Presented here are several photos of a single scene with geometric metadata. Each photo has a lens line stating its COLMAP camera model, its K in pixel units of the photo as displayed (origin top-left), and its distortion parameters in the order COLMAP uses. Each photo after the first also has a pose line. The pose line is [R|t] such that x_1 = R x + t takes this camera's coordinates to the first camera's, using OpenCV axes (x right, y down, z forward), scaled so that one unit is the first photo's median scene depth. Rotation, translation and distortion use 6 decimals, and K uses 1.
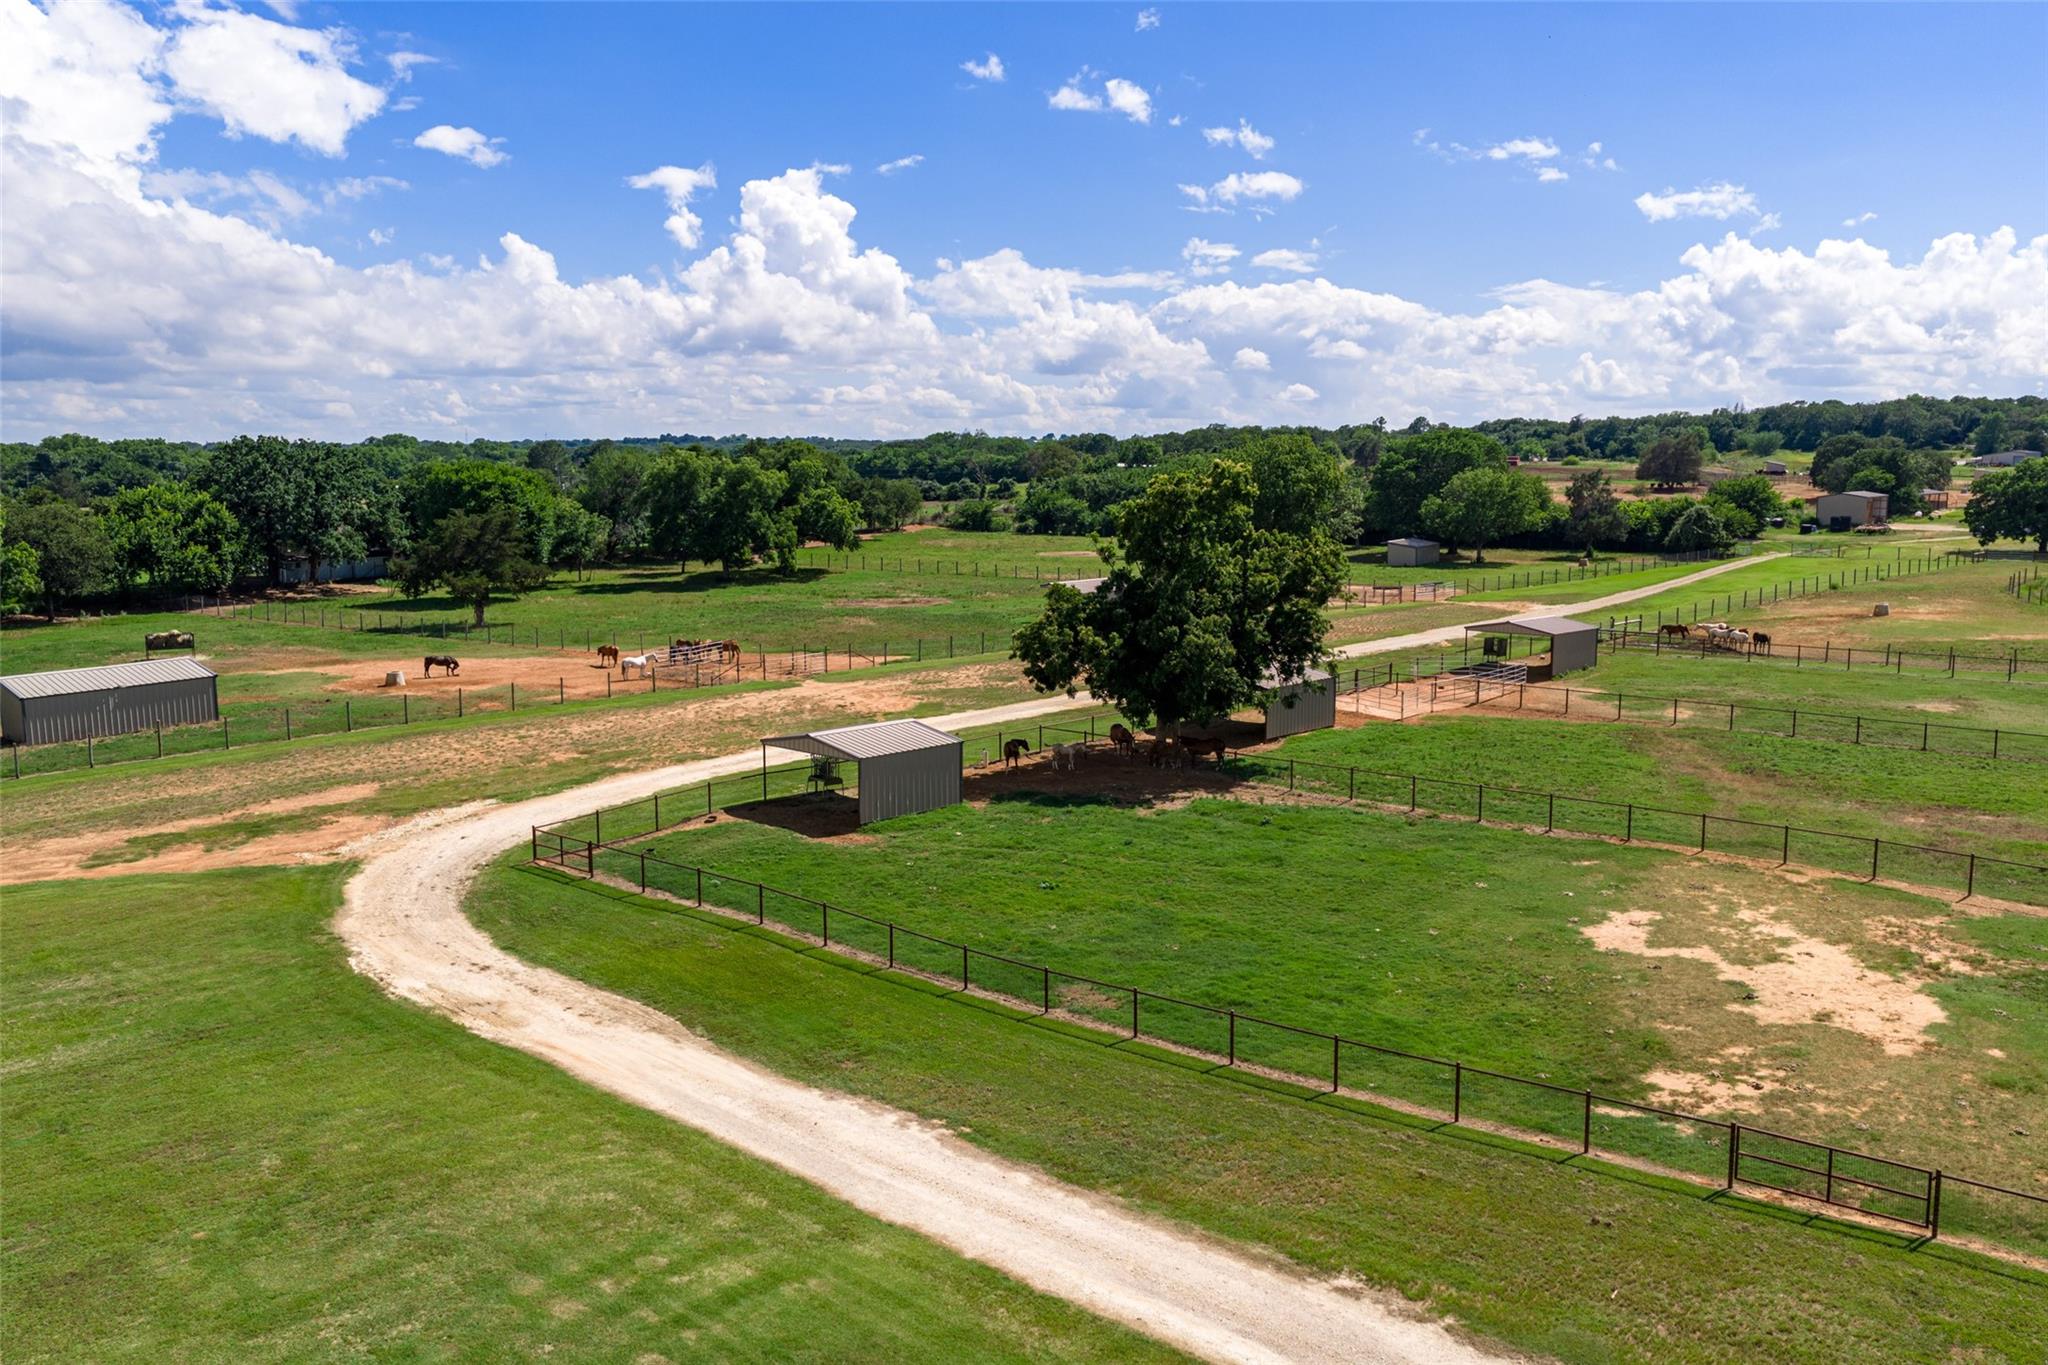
lens RADIAL K [[1657.6, 0, 1024.0], [0, 1657.6, 682.5], [0, 0, 1]] dist [0.031421, -0.053061]
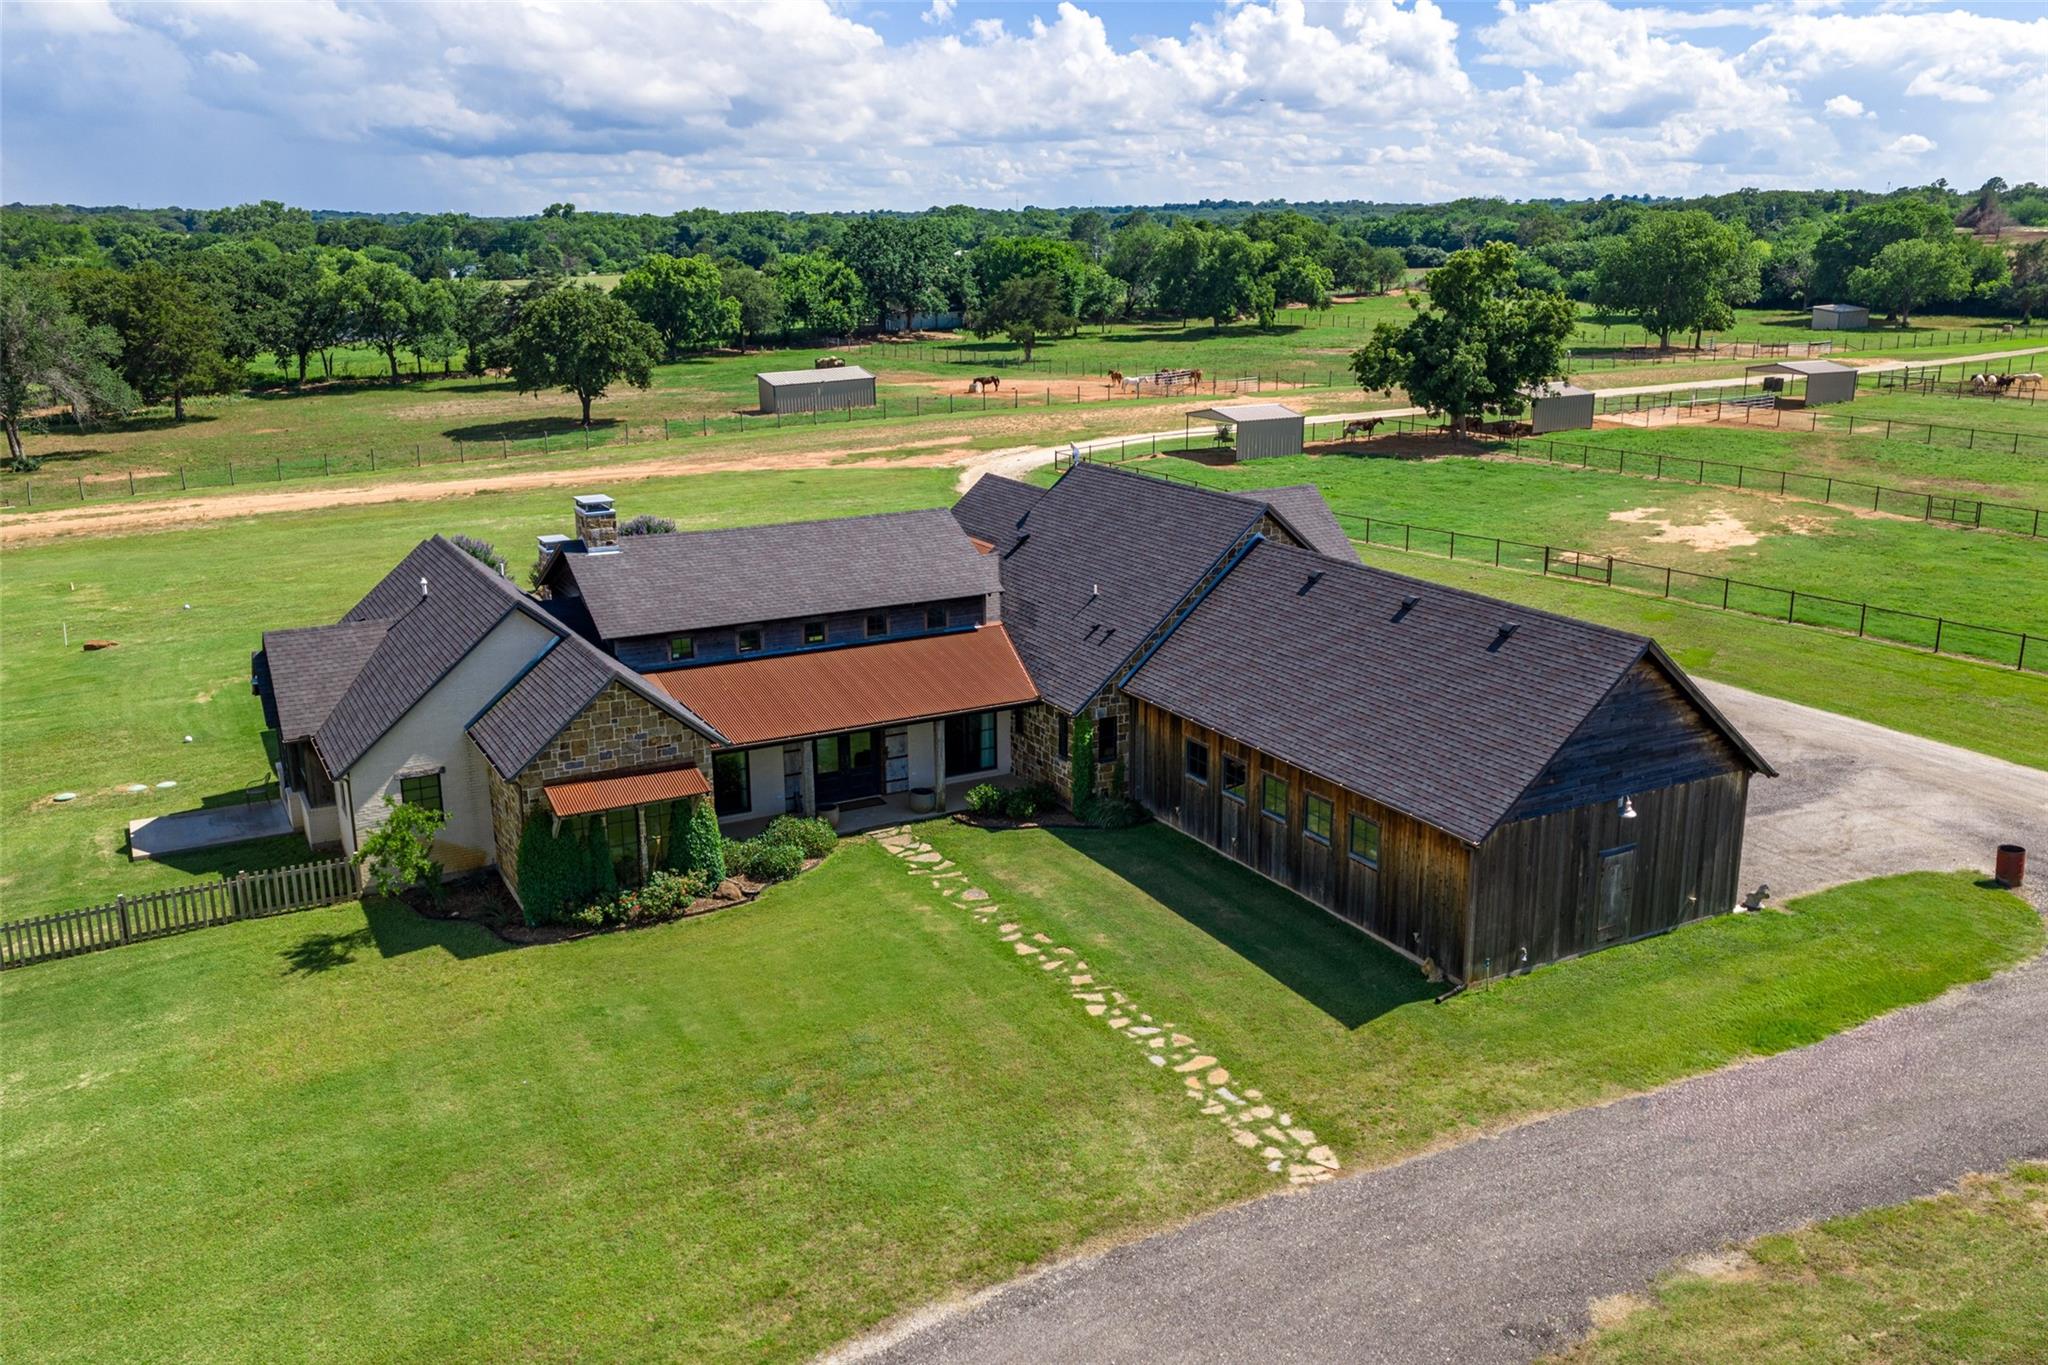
lens RADIAL K [[1657.6, 0, 1024.0], [0, 1657.6, 682.5], [0, 0, 1]] dist [0.031421, -0.053061]
pose [[0.950466, 0.078292, -0.300806, 0.081452], [-0.036933, 0.989348, 0.140805, 0.028255], [0.308626, -0.122721, 0.943233, -0.258604]]
